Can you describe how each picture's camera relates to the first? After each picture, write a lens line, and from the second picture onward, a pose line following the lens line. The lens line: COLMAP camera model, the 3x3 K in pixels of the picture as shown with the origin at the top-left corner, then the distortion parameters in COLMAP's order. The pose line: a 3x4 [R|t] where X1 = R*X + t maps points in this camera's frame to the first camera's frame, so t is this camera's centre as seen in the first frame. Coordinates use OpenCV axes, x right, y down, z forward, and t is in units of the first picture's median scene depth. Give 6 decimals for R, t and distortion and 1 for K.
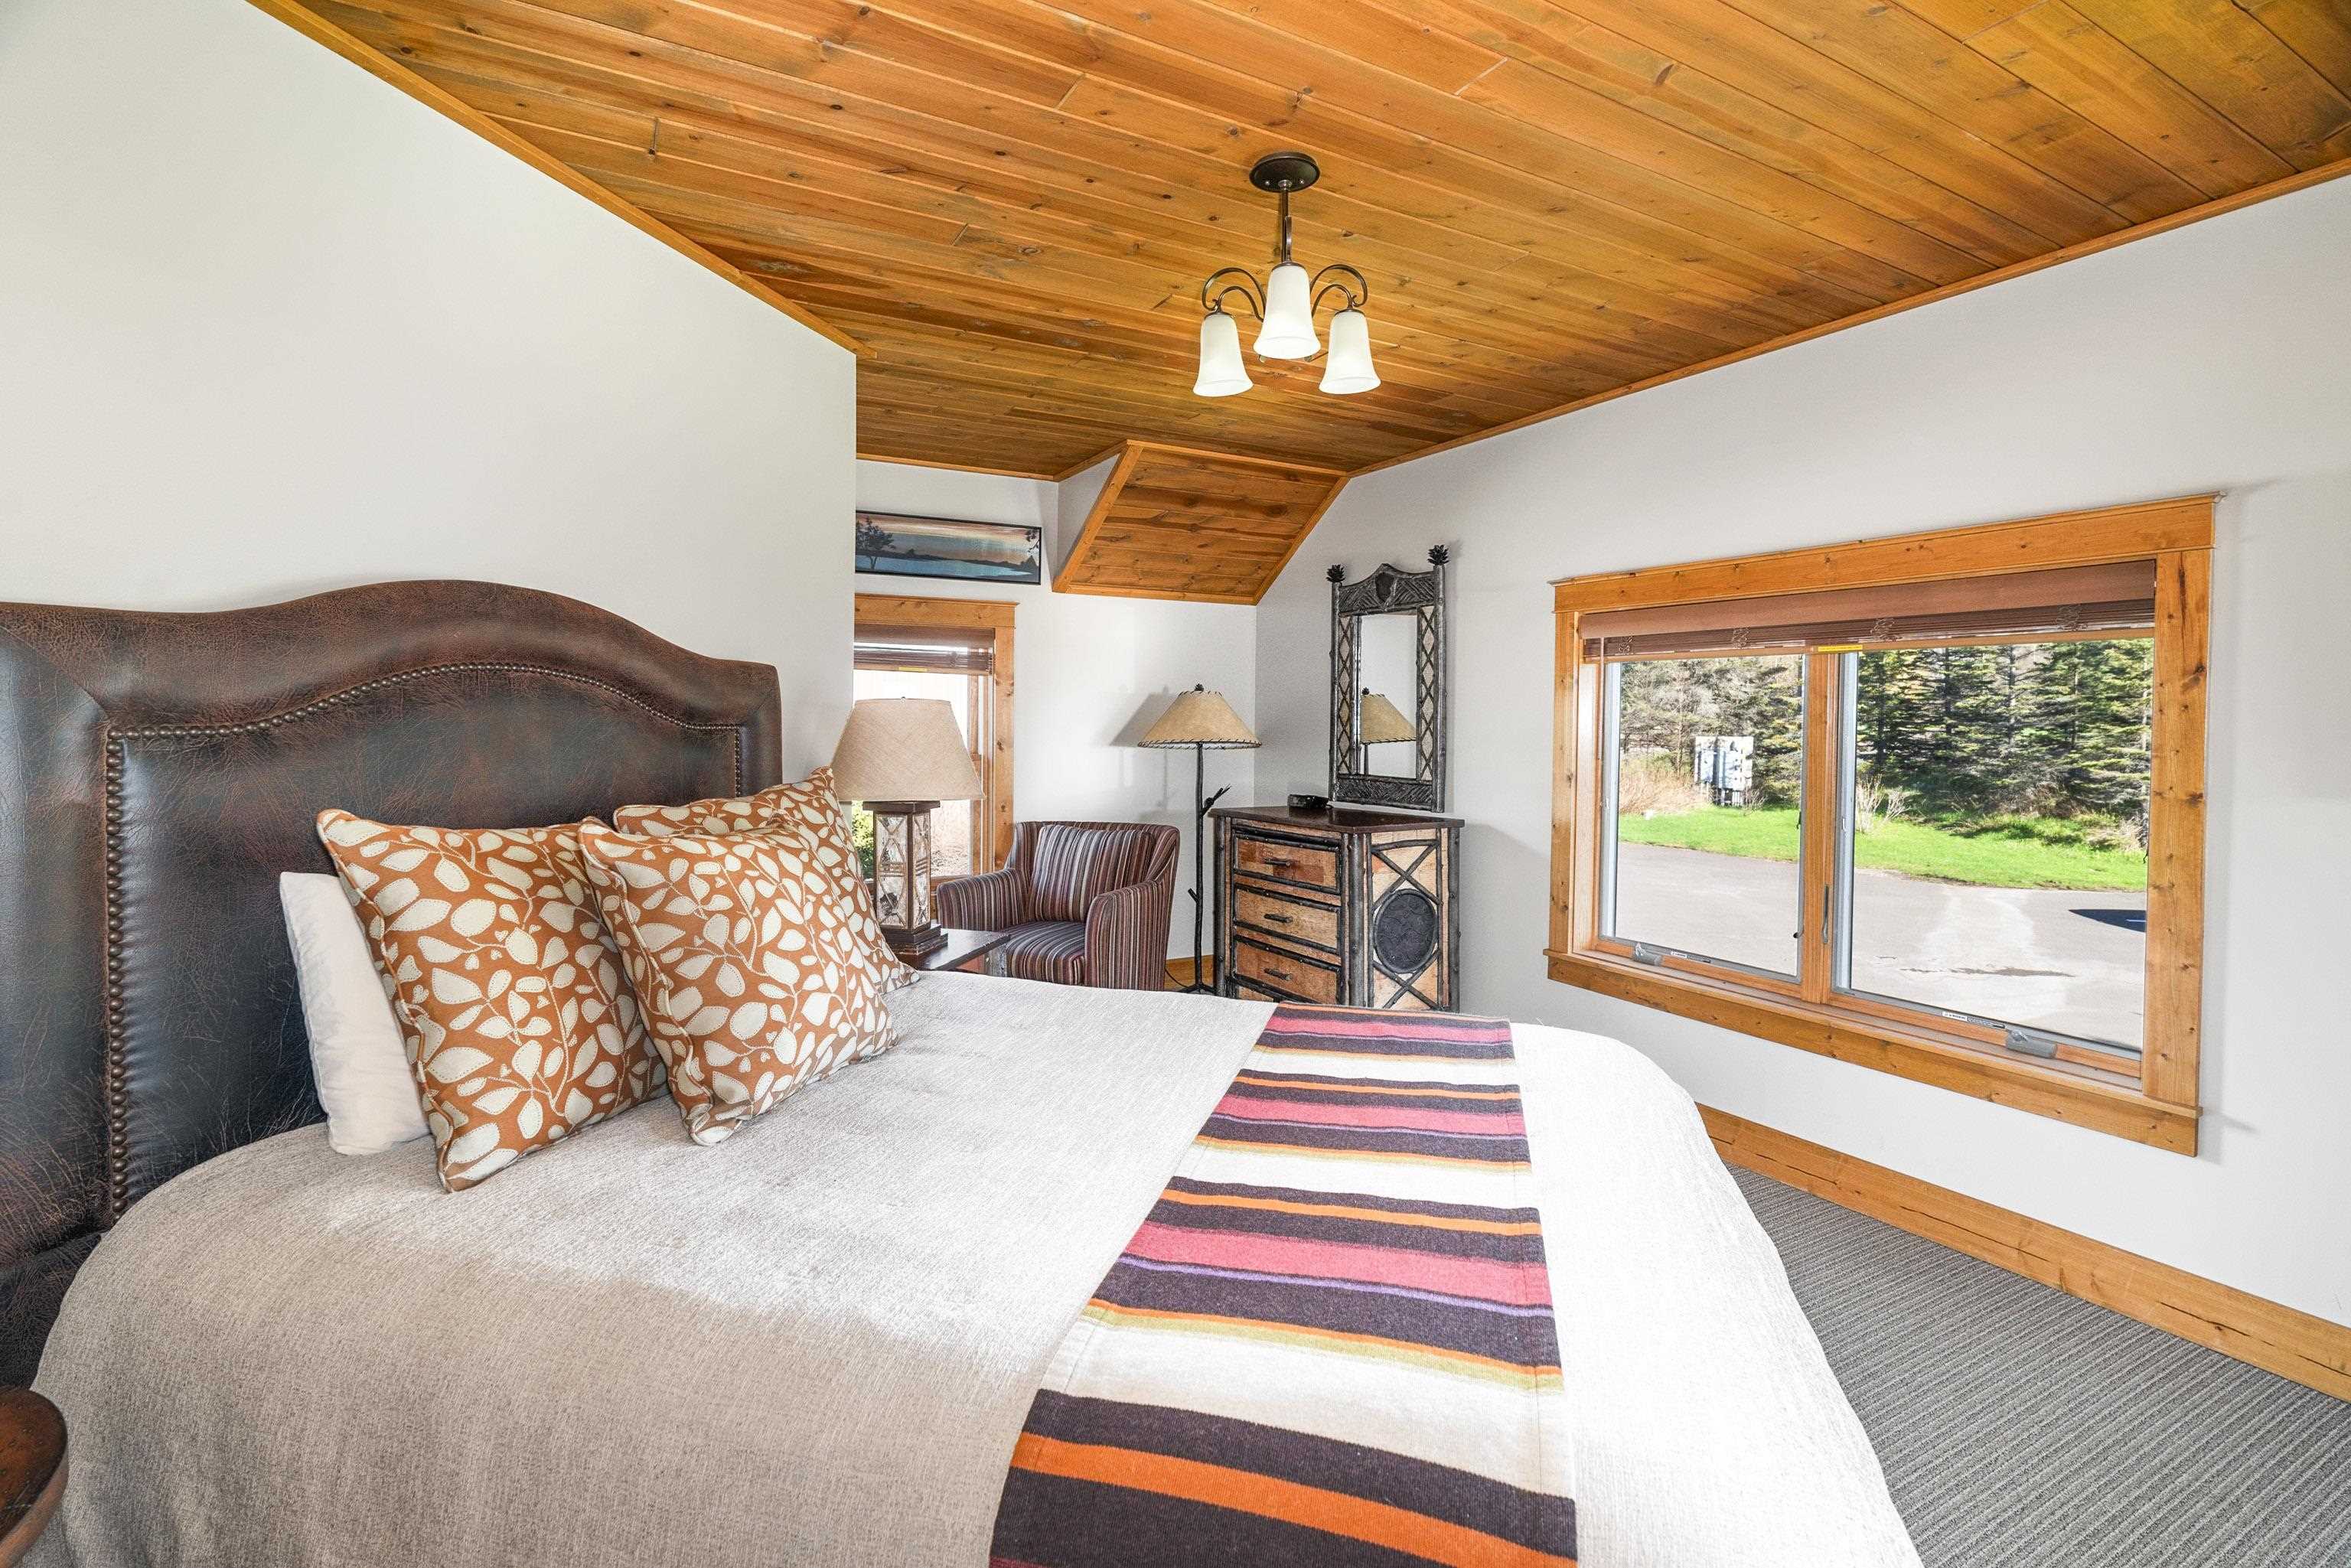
lens RADIAL K [[1066.4, 0, 1167.9], [0, 1066.4, 748.9], [0, 0, 1]] dist [-0.003832, 0.000455]
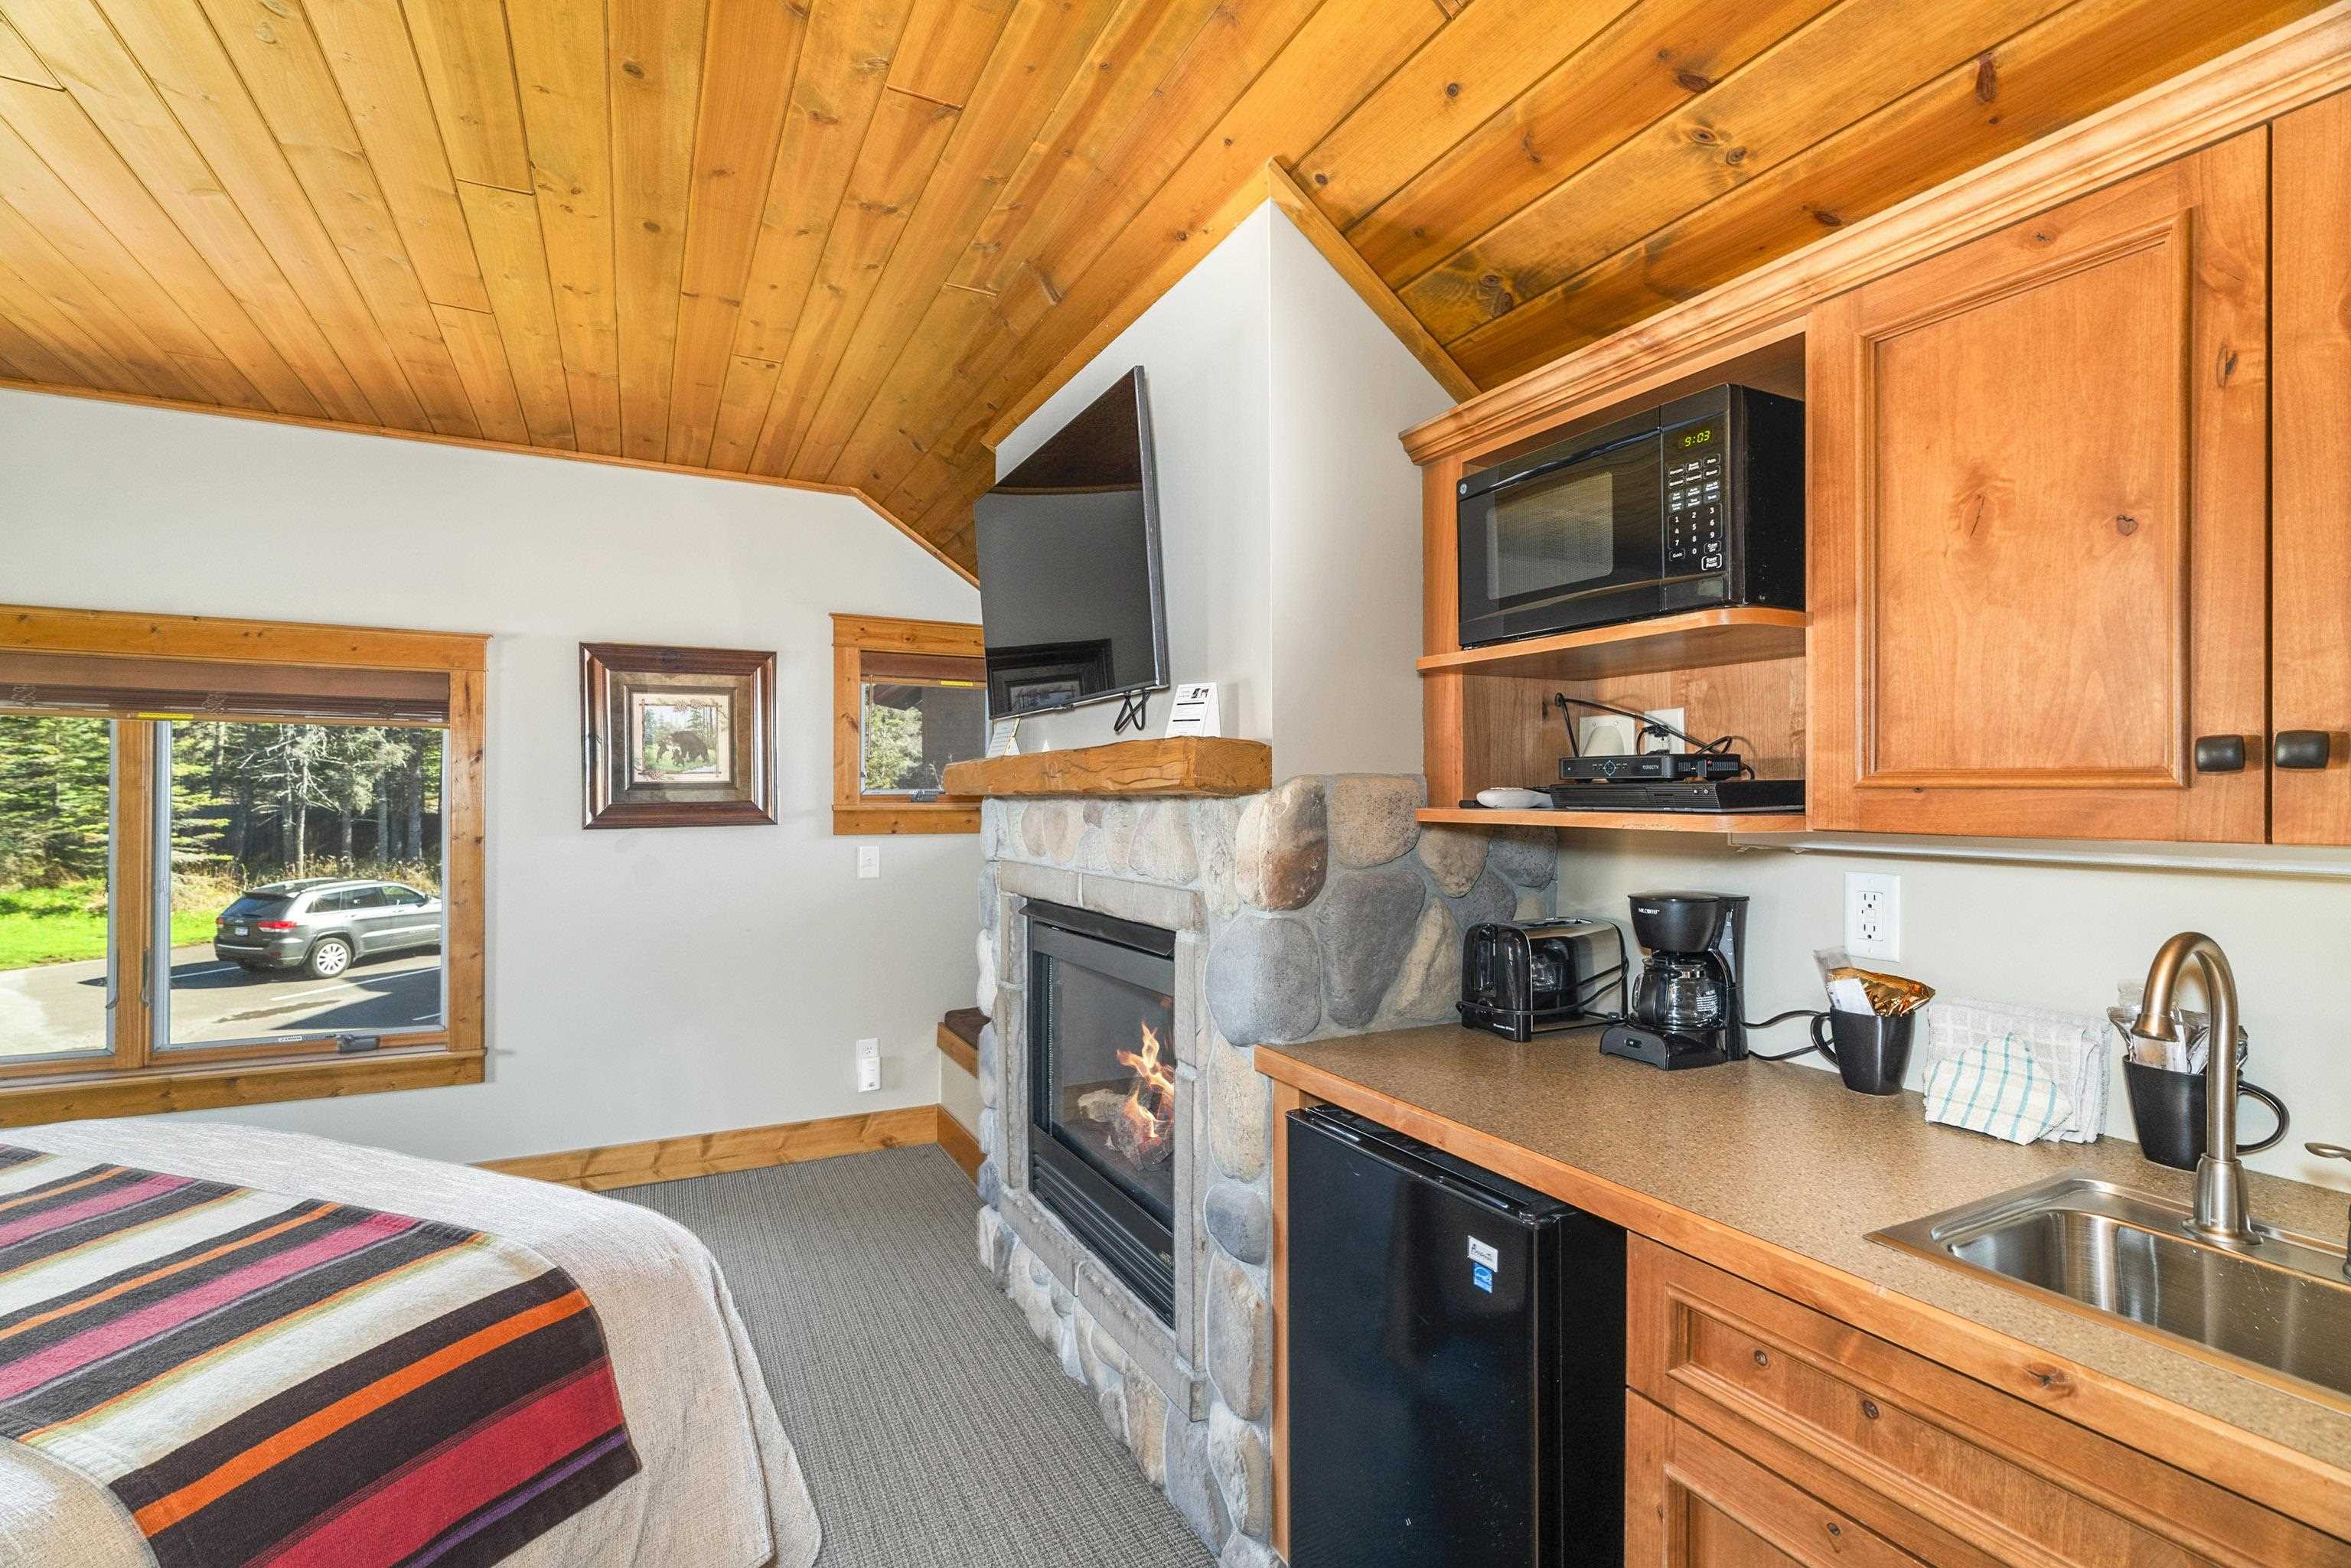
lens RADIAL K [[1059.0, 0, 1142.6], [0, 1059.0, 812.3], [0, 0, 1]] dist [-0.002464, 0.000246]
pose [[0.052231, -0.021904, 0.998395, -0.430704], [0.020526, 0.999572, 0.020856, -0.003453], [-0.998424, 0.019404, 0.052659, 0.000891]]
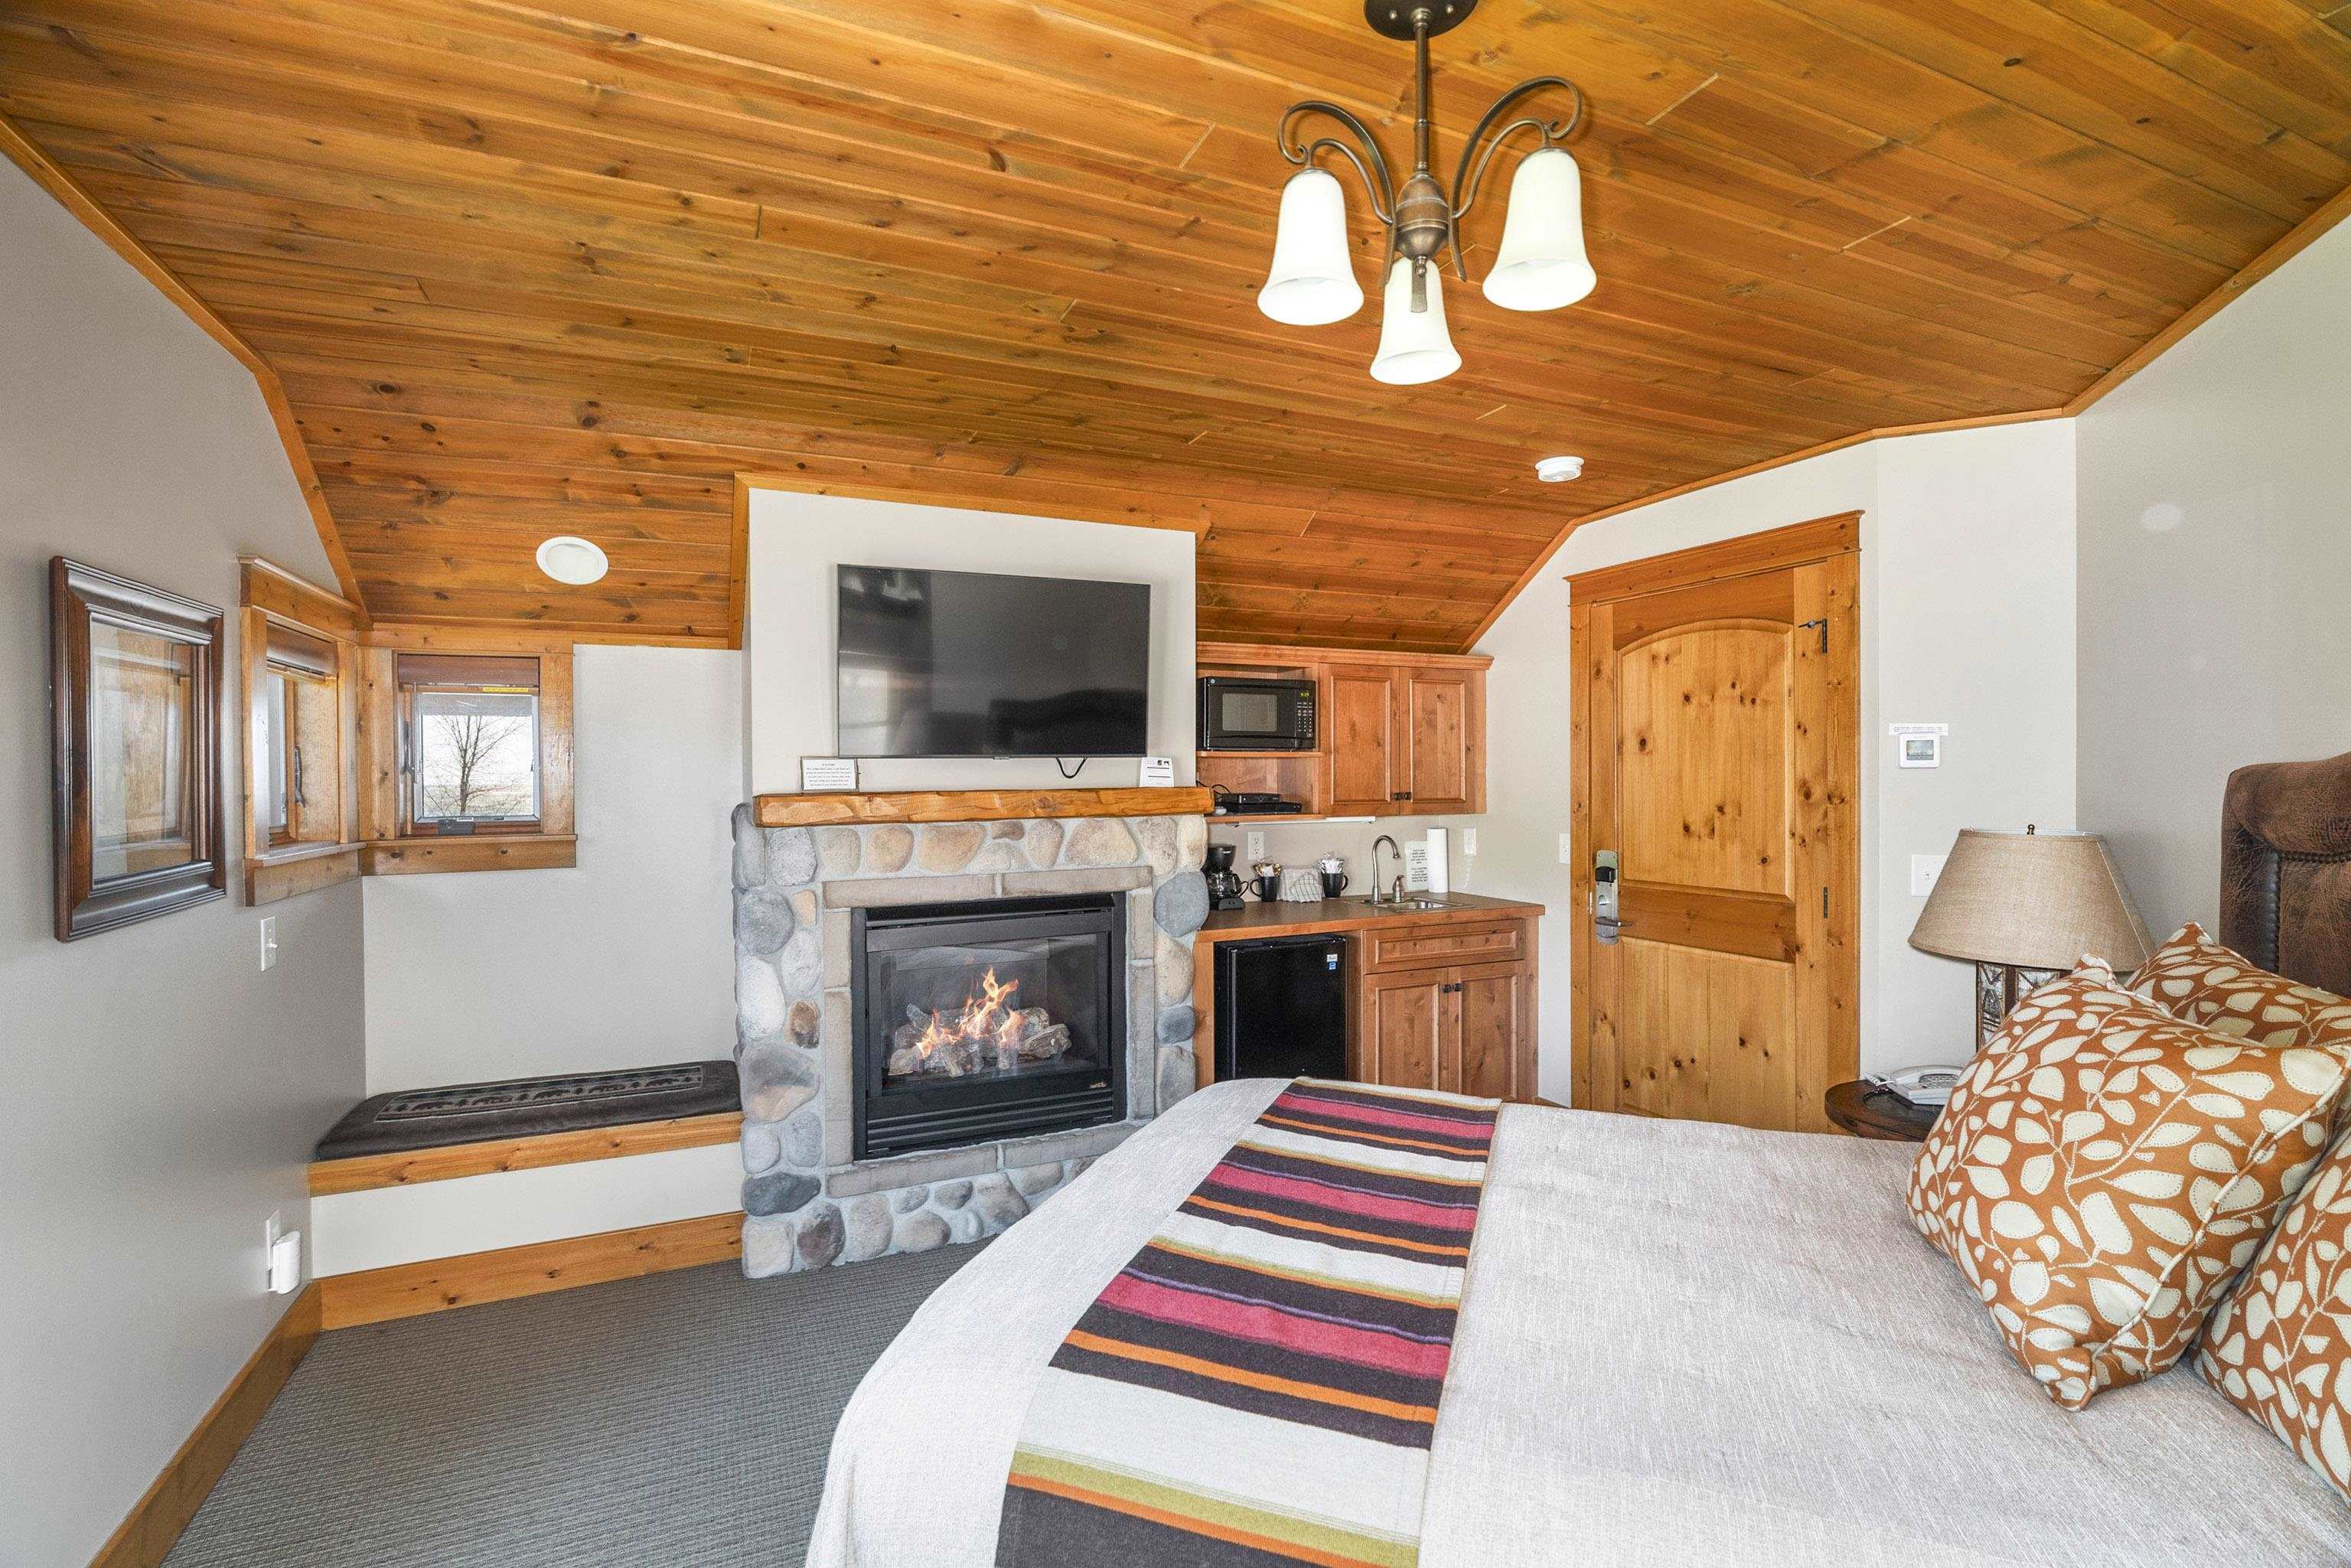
lens RADIAL K [[1066.4, 0, 1167.9], [0, 1066.4, 748.9], [0, 0, 1]] dist [-0.003832, 0.000455]
pose [[-0.996915, -0.001723, 0.078469, 0.141065], [-0.001211, 0.999978, 0.006581, -0.089771], [-0.078479, 0.006466, -0.996895, 1.307712]]
